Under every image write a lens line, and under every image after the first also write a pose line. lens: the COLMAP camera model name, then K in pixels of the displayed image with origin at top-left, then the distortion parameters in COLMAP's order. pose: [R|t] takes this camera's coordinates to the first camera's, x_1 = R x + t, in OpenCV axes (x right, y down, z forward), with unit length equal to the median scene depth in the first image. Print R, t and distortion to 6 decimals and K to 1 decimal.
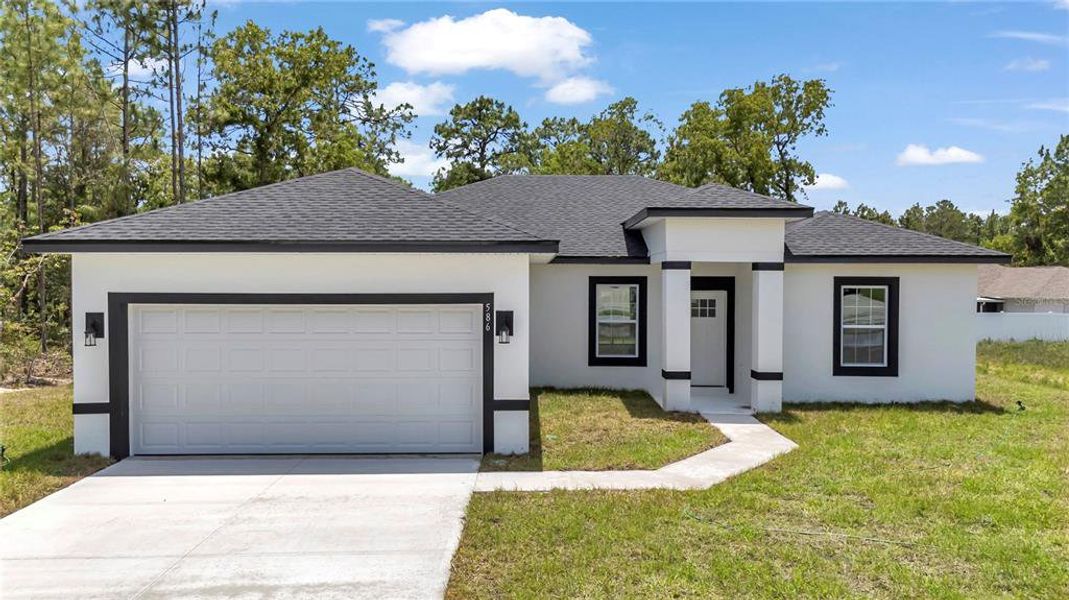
lens RADIAL K [[803.1, 0, 533.9], [0, 803.1, 294.9], [0, 0, 1]] dist [0.051269, -0.020285]
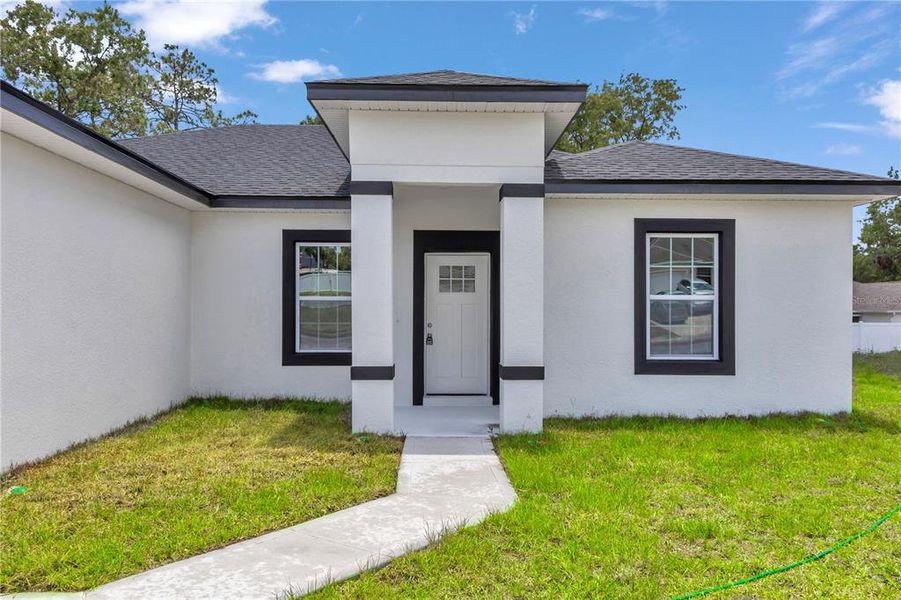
lens RADIAL K [[735.3, 0, 449.3], [0, 735.3, 304.6], [0, 0, 1]] dist [0.002474, -0.001164]
pose [[0.999758, -0.002653, 0.021859, 0.222783], [0.003231, 0.999645, -0.026457, 0.062863], [-0.021781, 0.026521, 0.999411, 0.447161]]
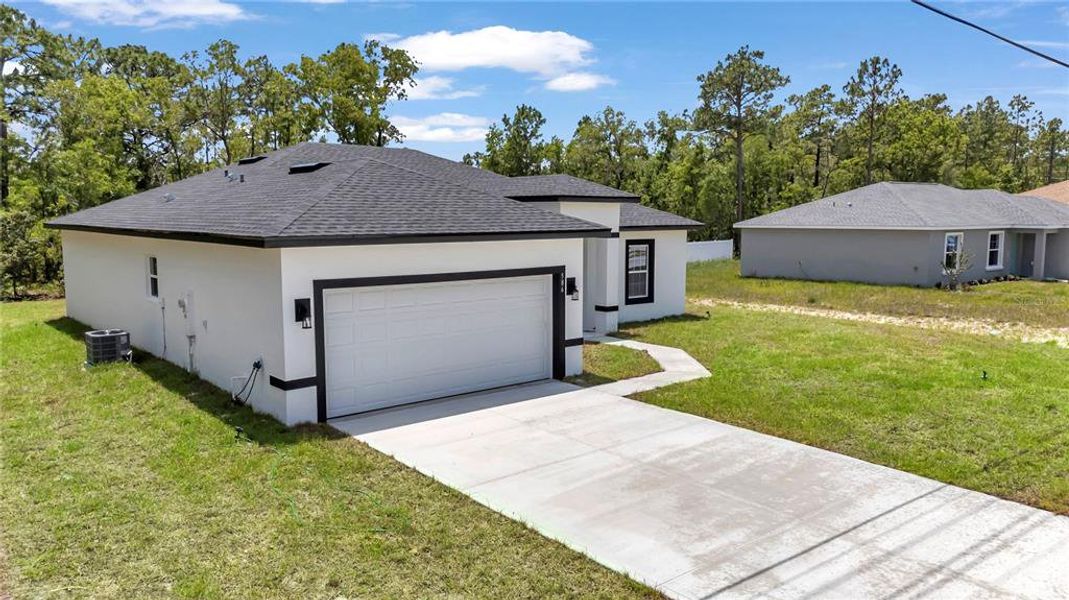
lens RADIAL K [[803.1, 0, 532.5], [0, 803.1, 302.4], [0, 0, 1]] dist [0.051269, -0.020285]
pose [[0.765202, -0.074487, 0.639467, -0.766638], [0.014381, 0.995014, 0.098694, -0.060047], [-0.643630, -0.066324, 0.762457, -0.041234]]
